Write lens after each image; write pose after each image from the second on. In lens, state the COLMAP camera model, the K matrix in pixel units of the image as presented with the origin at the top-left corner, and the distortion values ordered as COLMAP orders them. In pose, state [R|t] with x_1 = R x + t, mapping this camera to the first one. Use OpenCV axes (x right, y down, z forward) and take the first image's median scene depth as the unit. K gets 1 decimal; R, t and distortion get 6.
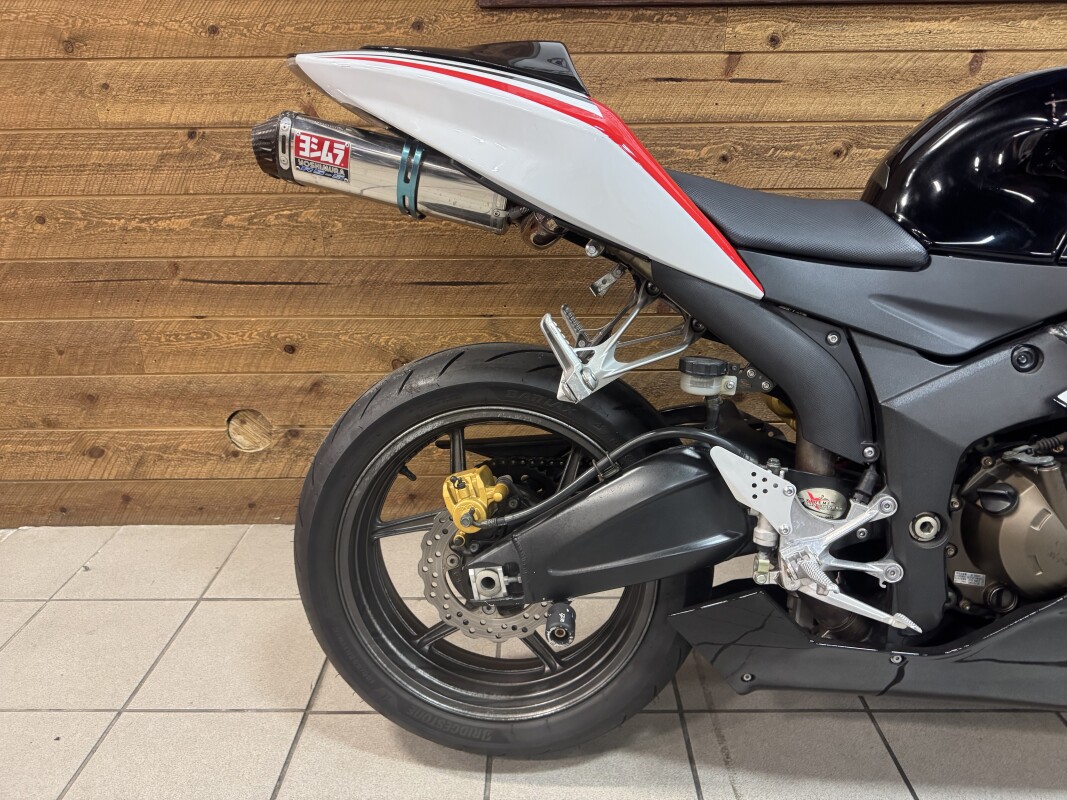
lens RADIAL K [[758.8, 0, 533.5], [0, 758.8, 400.0], [0, 0, 1]] dist [0.018500, -0.028200]
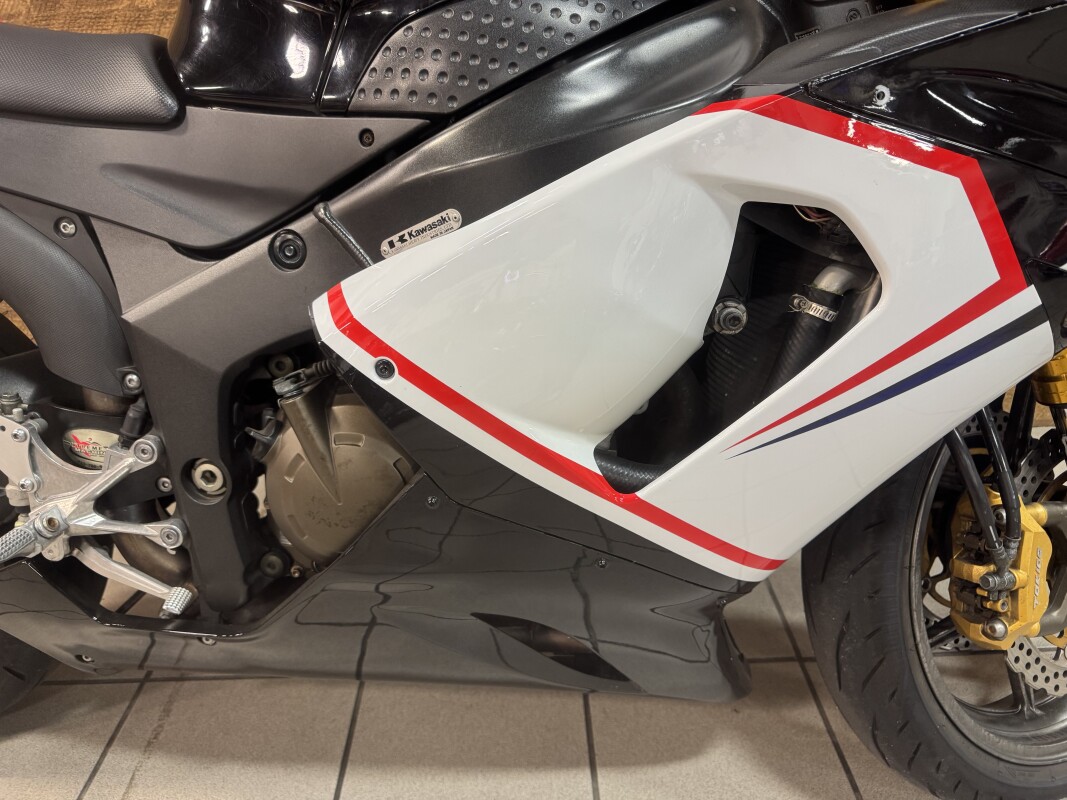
lens RADIAL K [[749.2, 0, 538.4], [0, 749.2, 399.5], [0, 0, 1]] dist [0.000807, 0.001115]
pose [[0.999449, -0.023358, 0.023593, 0.532957], [0.020310, 0.992312, 0.122080, 0.003094], [-0.026263, -0.121533, 0.992240, 0.164912]]
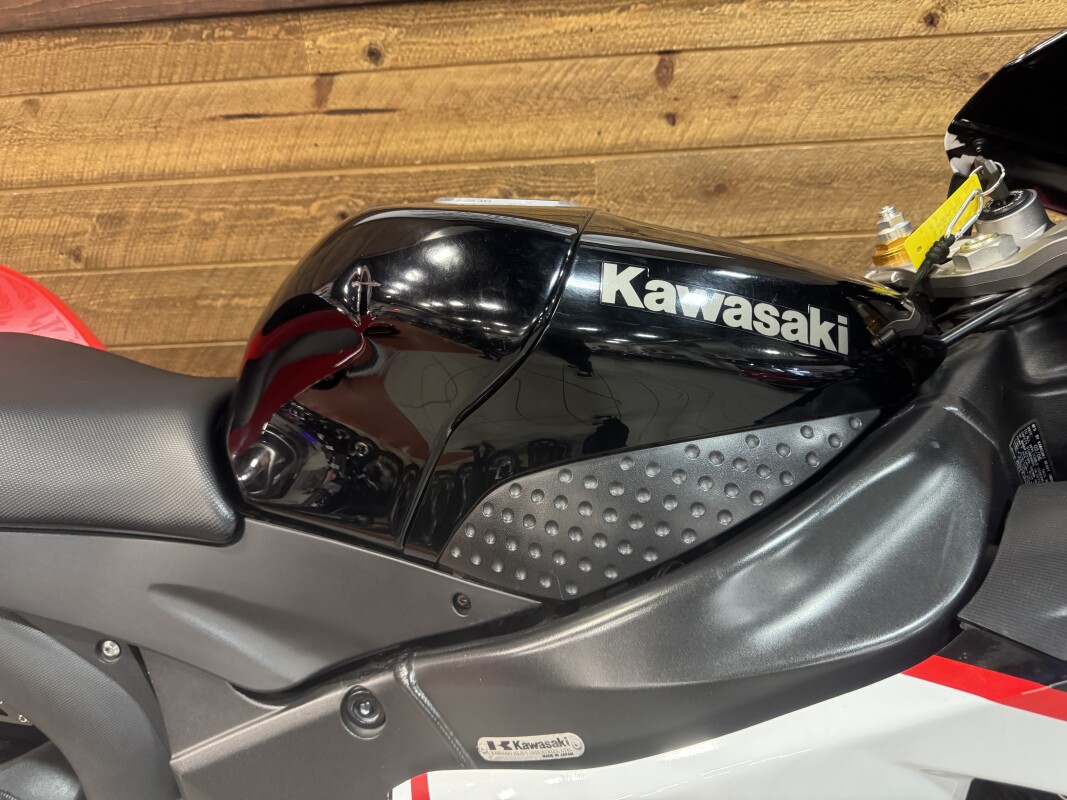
lens RADIAL K [[779.6, 0, 544.0], [0, 779.6, 400.6], [0, 0, 1]] dist [-0.022848, 0.006219]
pose [[0.997659, -0.029020, -0.061914, 0.511644], [0.034218, 0.995826, 0.084617, -0.208569], [0.059200, -0.086538, 0.994488, 0.266114]]
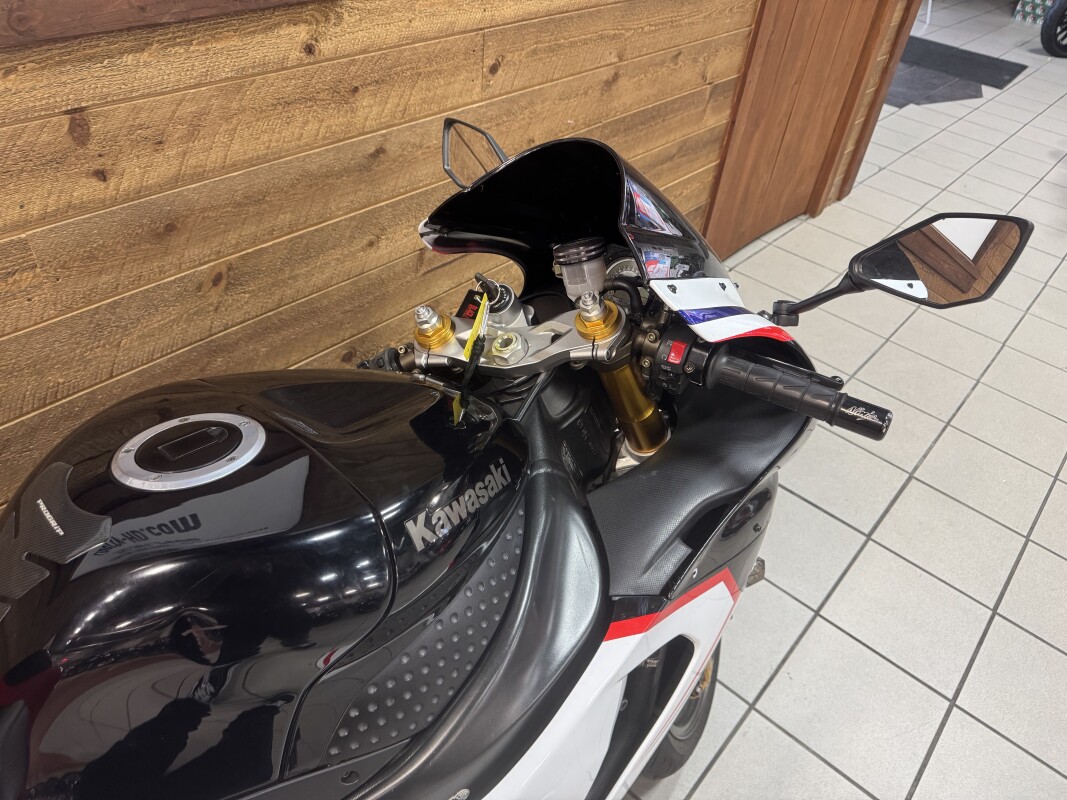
lens RADIAL K [[758.8, 0, 533.5], [0, 758.8, 400.0], [0, 0, 1]] dist [0.018500, -0.028200]
pose [[0.652989, -0.437753, 0.618043, 0.340099], [0.174538, 0.881055, 0.439634, -0.460551], [-0.736981, -0.179204, 0.651724, 0.265066]]
